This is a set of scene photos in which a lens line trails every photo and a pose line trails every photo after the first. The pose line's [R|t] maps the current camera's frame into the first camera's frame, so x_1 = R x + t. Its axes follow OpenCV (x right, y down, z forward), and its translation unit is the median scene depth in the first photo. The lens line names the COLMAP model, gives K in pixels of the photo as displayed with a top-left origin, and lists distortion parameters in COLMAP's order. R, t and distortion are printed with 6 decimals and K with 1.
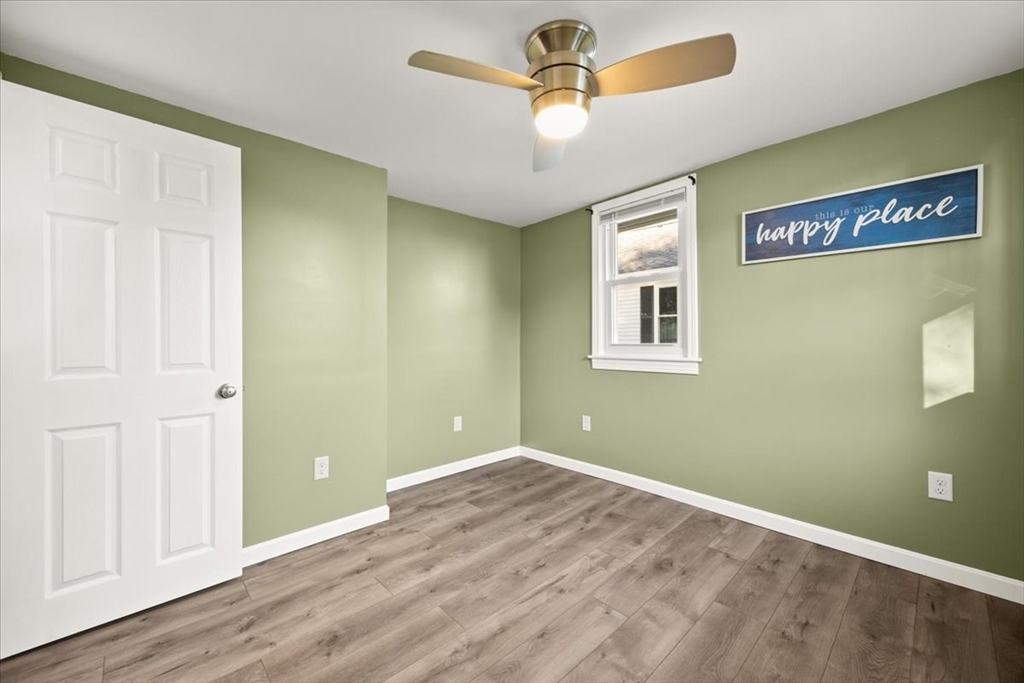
lens RADIAL K [[400.1, 0, 507.4], [0, 400.1, 335.8], [0, 0, 1]] dist [-0.000913, -0.000075]
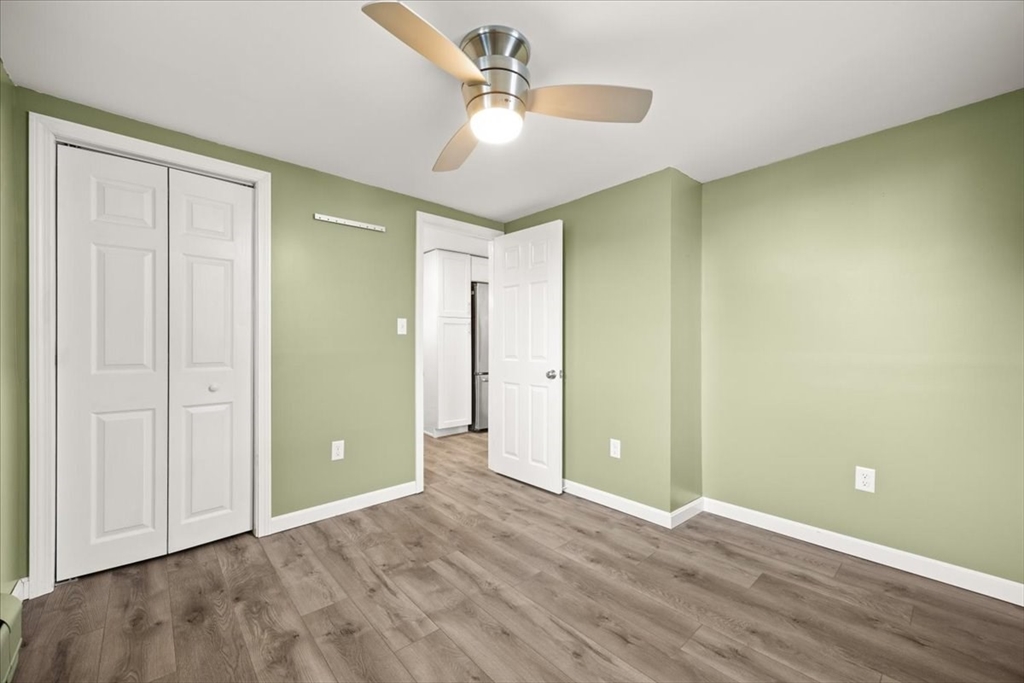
lens RADIAL K [[400.1, 0, 507.4], [0, 400.1, 335.8], [0, 0, 1]] dist [-0.000913, -0.000075]
pose [[-0.014447, -0.012835, -0.999813, 0.781813], [0.009548, 0.999870, -0.012974, 0.001503], [0.999850, -0.009734, -0.014323, 0.717516]]
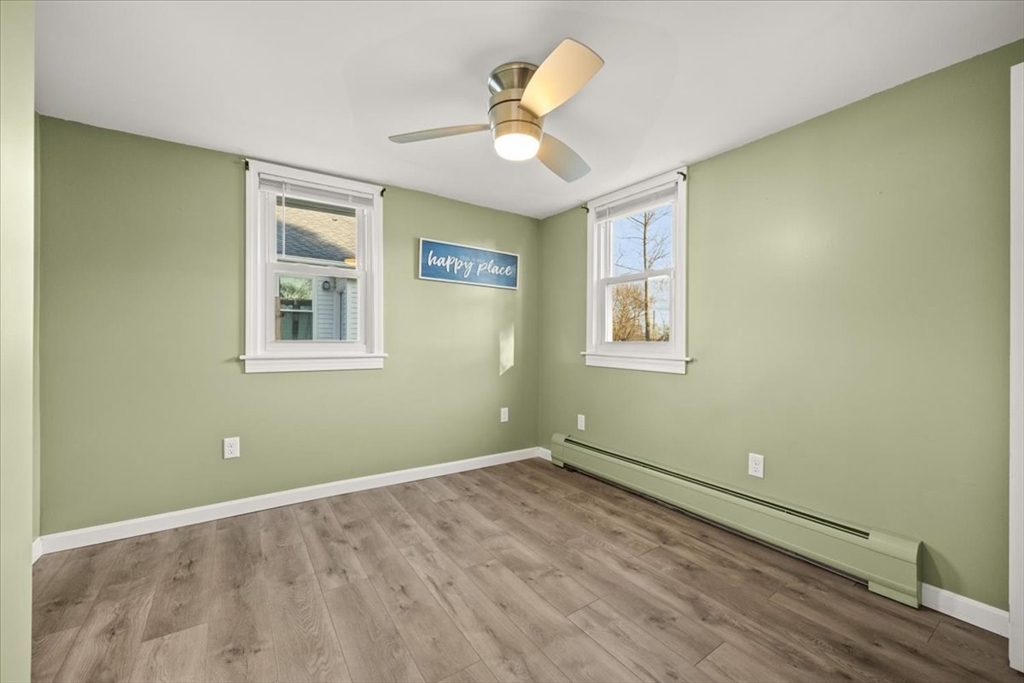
lens RADIAL K [[404.8, 0, 509.0], [0, 404.8, 336.2], [0, 0, 1]] dist [0.002218, -0.000382]
pose [[0.147062, 0.015296, 0.989009, -0.711494], [-0.020936, 0.999705, -0.012348, 0.016876], [-0.988906, -0.018890, 0.147339, 0.582964]]
